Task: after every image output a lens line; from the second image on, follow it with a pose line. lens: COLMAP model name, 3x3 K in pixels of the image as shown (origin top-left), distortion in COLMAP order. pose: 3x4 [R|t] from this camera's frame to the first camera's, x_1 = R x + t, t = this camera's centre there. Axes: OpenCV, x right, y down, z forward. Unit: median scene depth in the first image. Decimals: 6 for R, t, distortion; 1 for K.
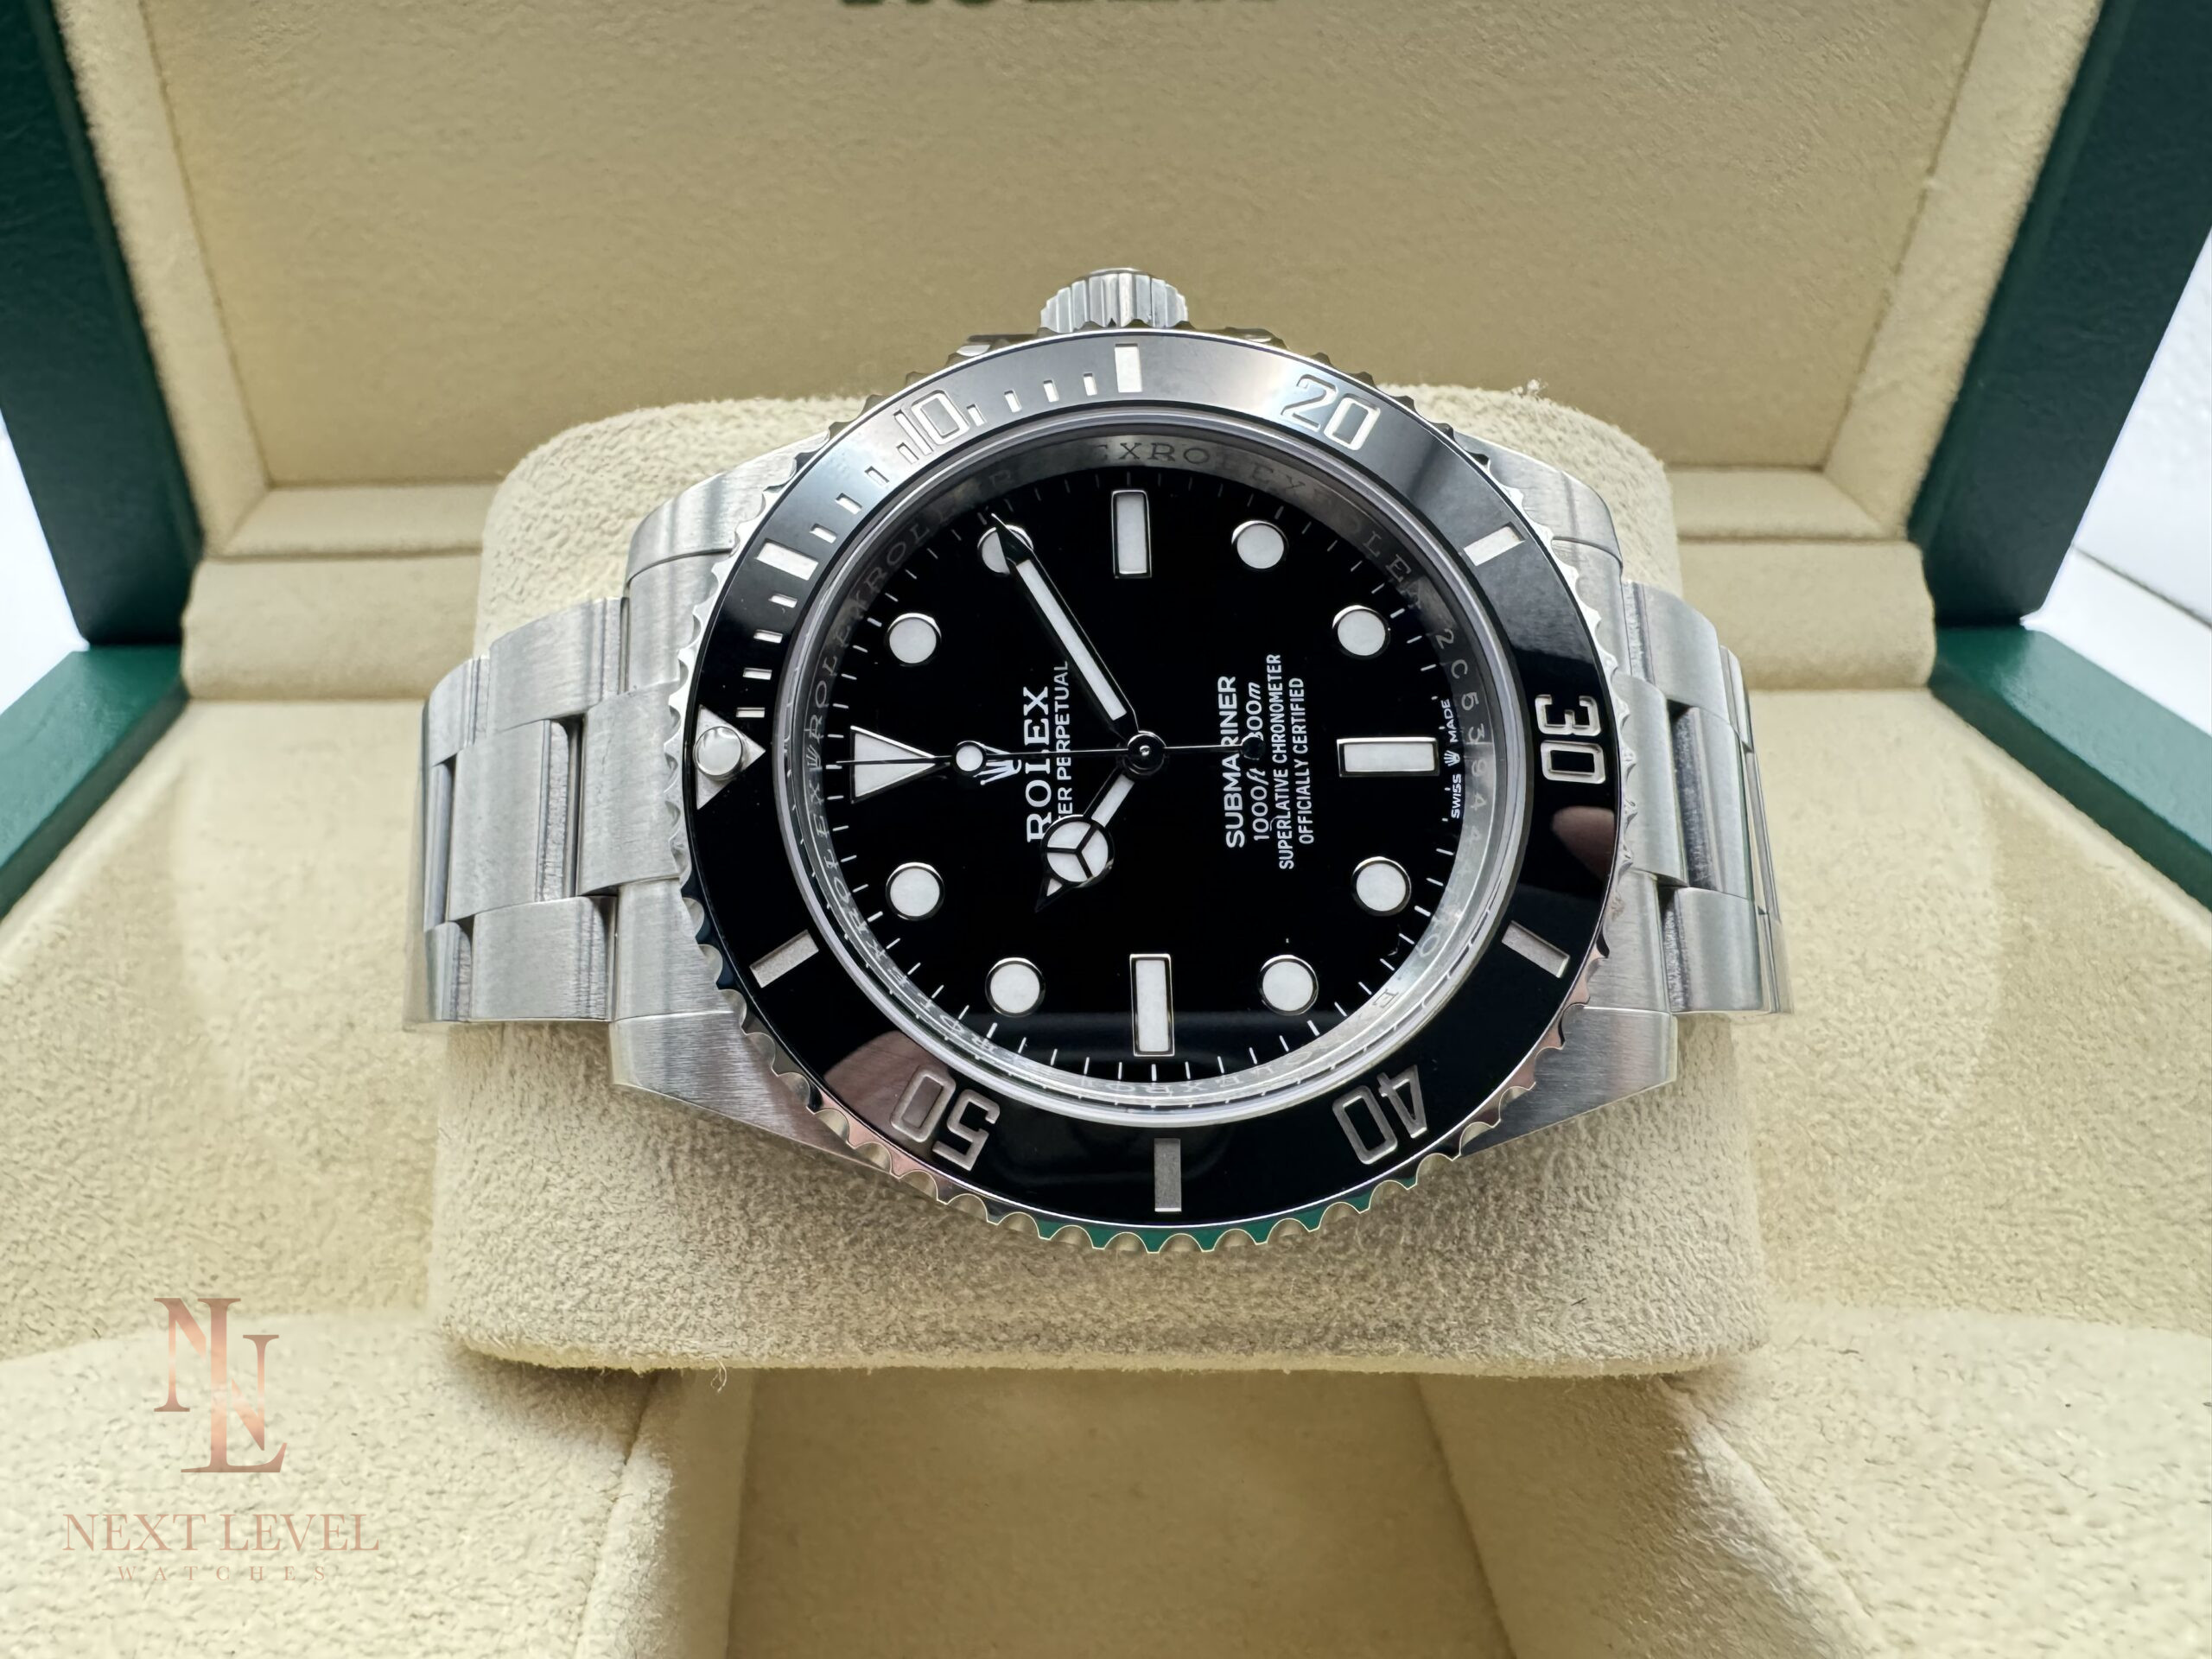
lens RADIAL K [[1592.2, 0, 874.5], [0, 1592.2, 831.2], [0, 0, 1]] dist [-0.004087, -0.000605]
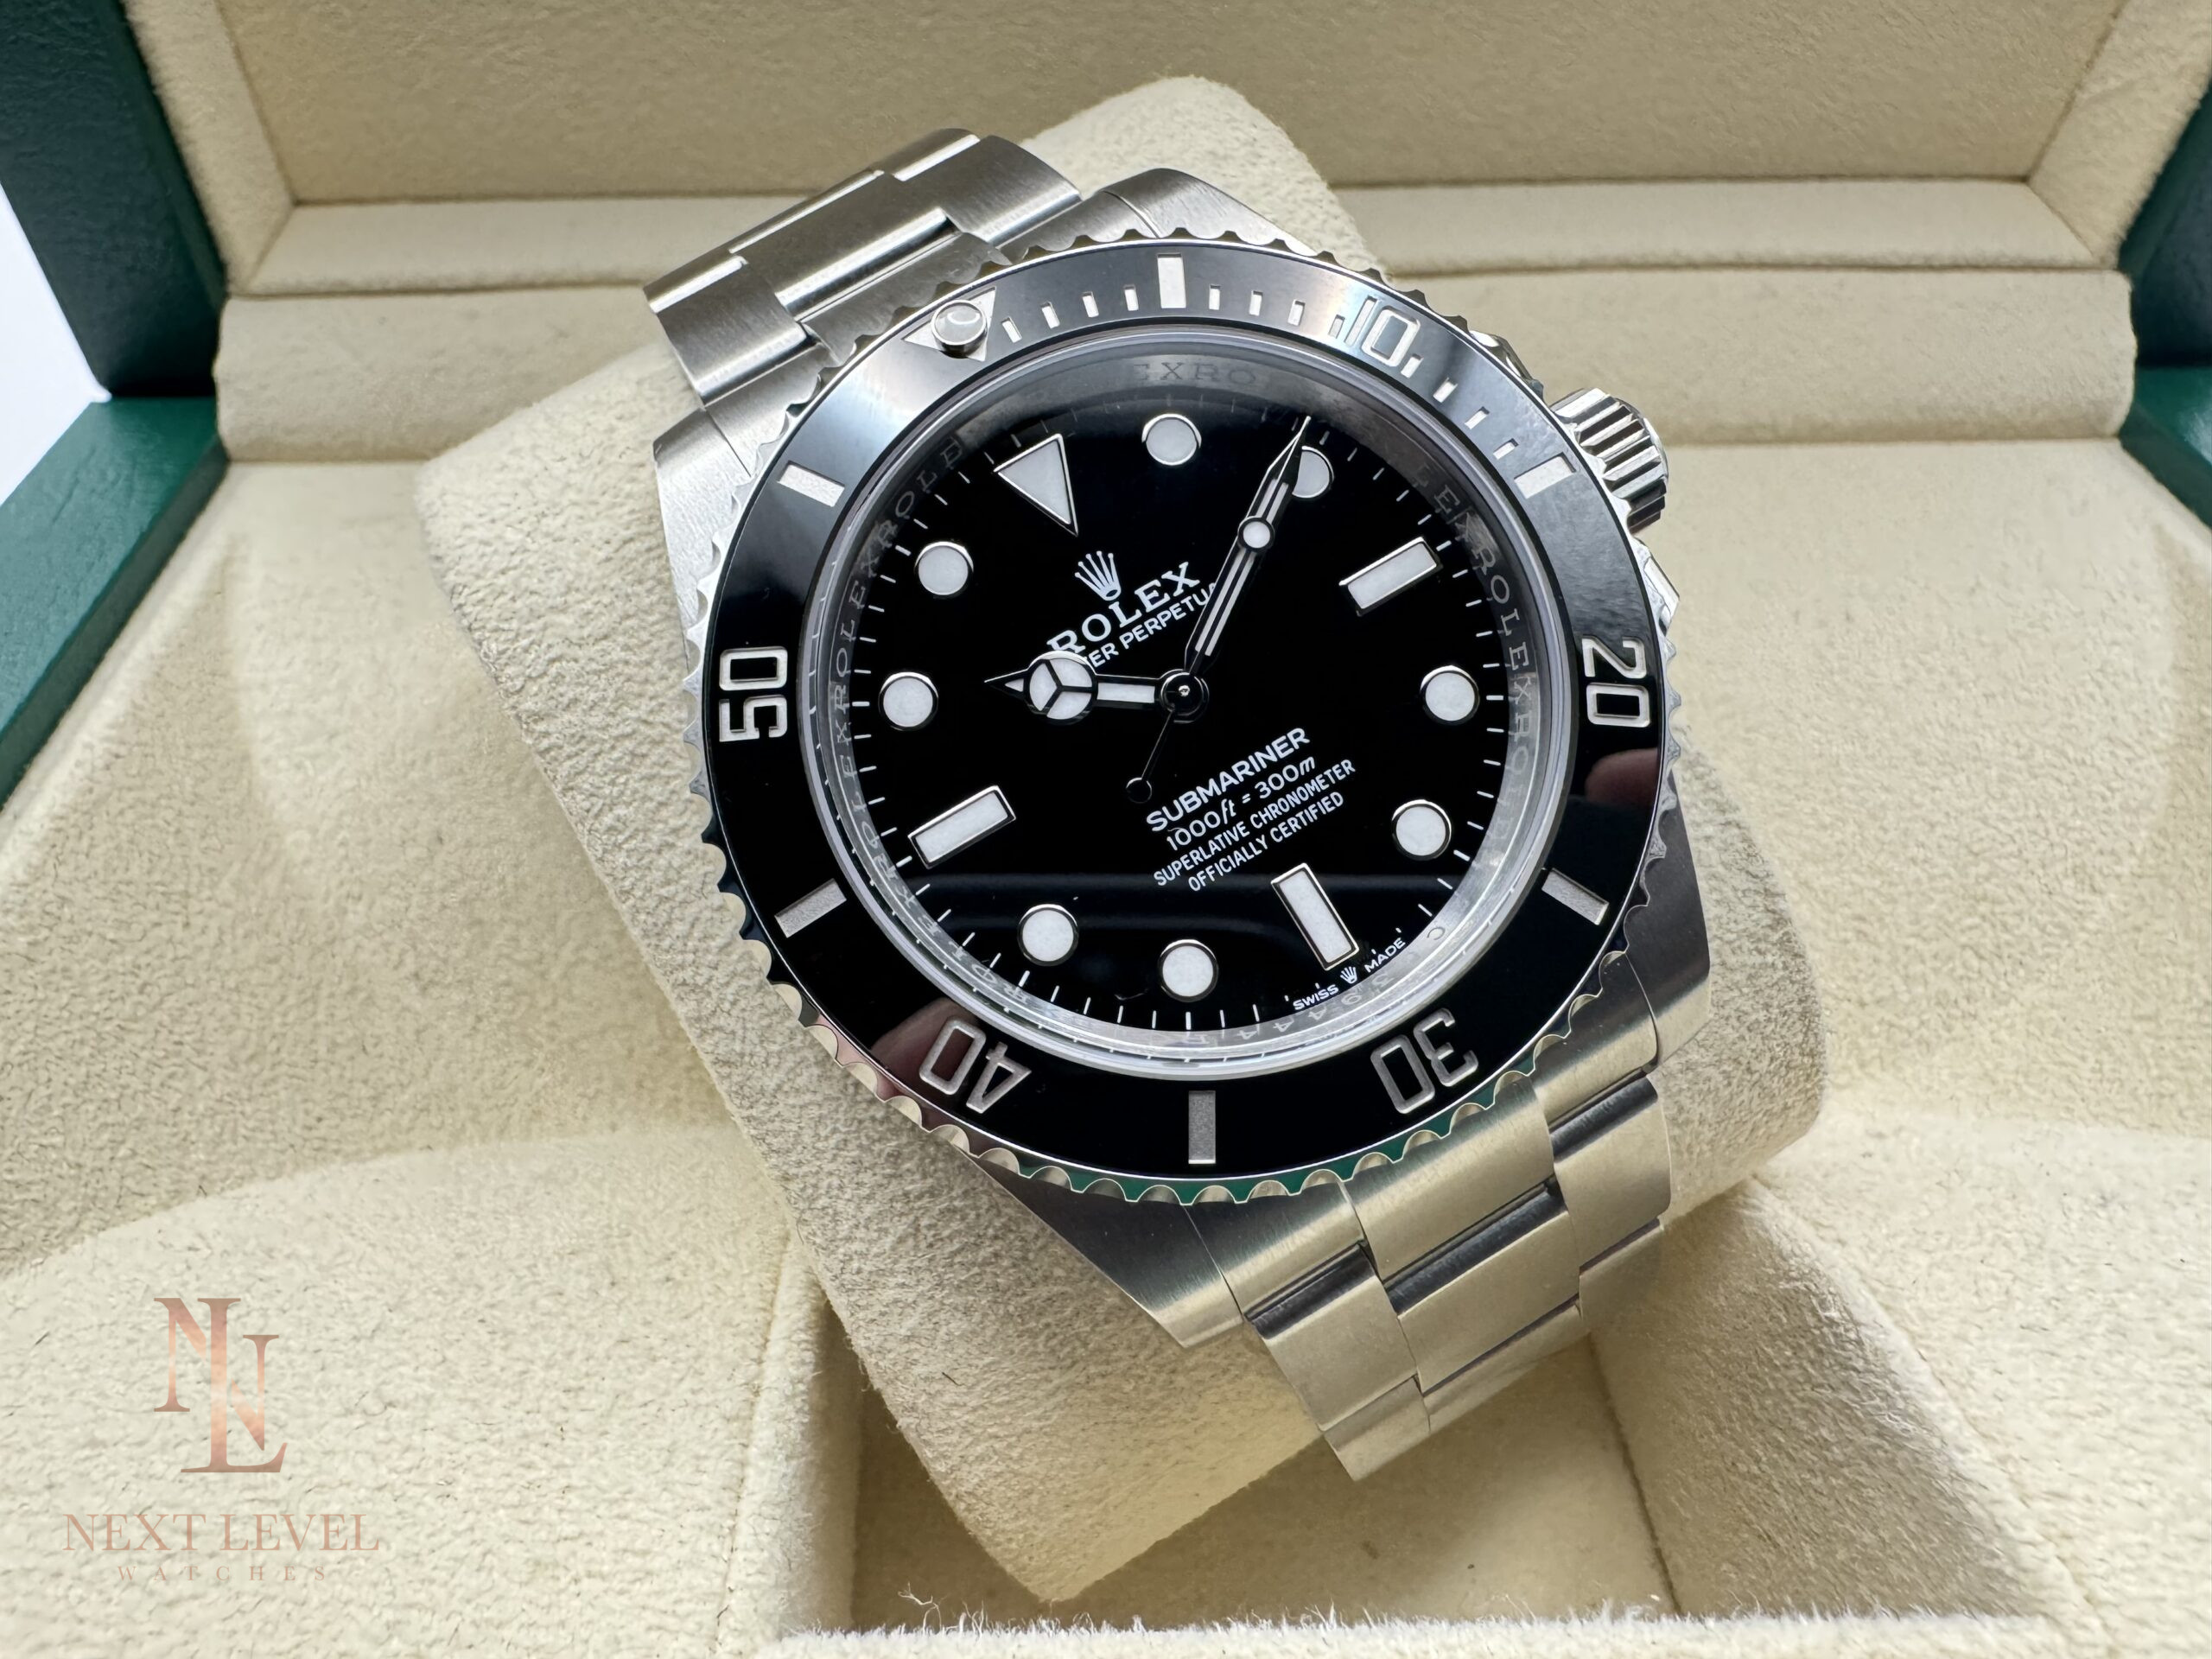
lens RADIAL K [[1586.8, 0, 990.9], [0, 1586.8, 834.9], [0, 0, 1]] dist [-0.005702, 0.002284]
pose [[0.999661, -0.012141, 0.023011, -0.026642], [0.007017, 0.977488, 0.210872, -0.082285], [-0.025053, -0.210640, 0.977243, 0.081720]]
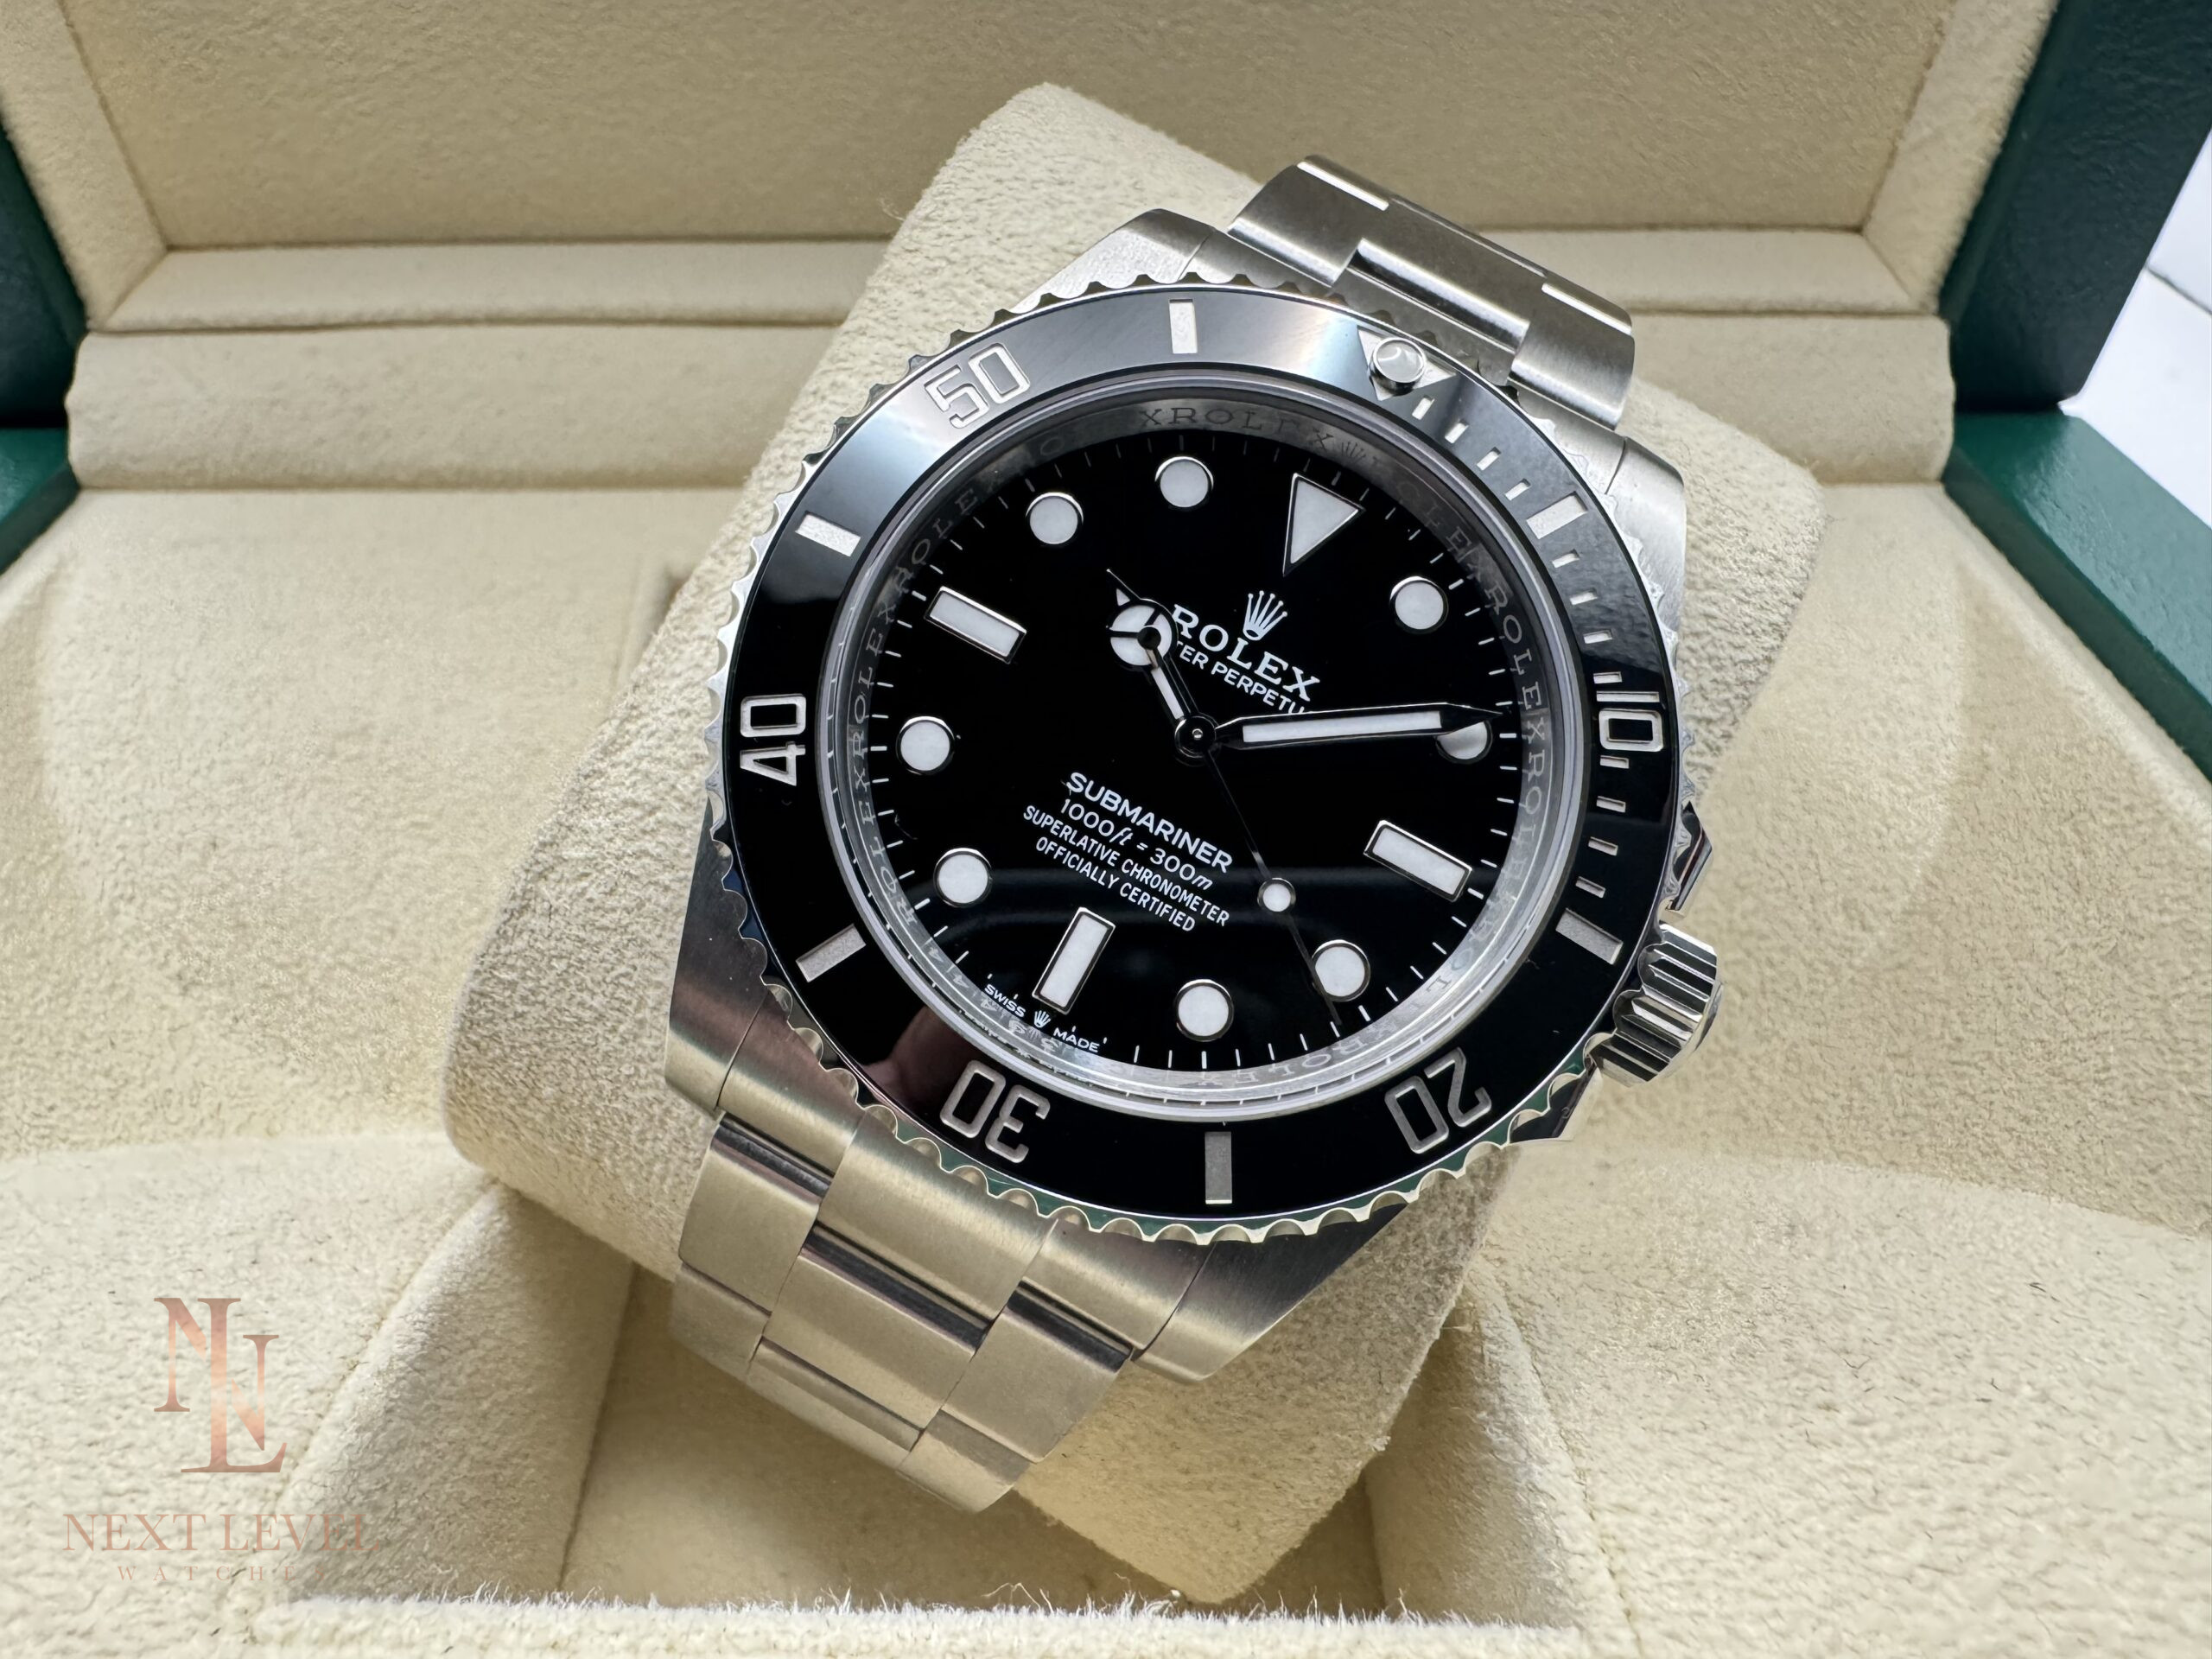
lens RADIAL K [[1589.8, 0, 988.7], [0, 1589.8, 832.7], [0, 0, 1]] dist [-0.003439, -0.000827]
pose [[0.999809, 0.007392, -0.018097, 0.169333], [-0.004434, 0.987374, 0.158345, -0.042760], [0.019039, -0.158234, 0.987218, 0.064883]]
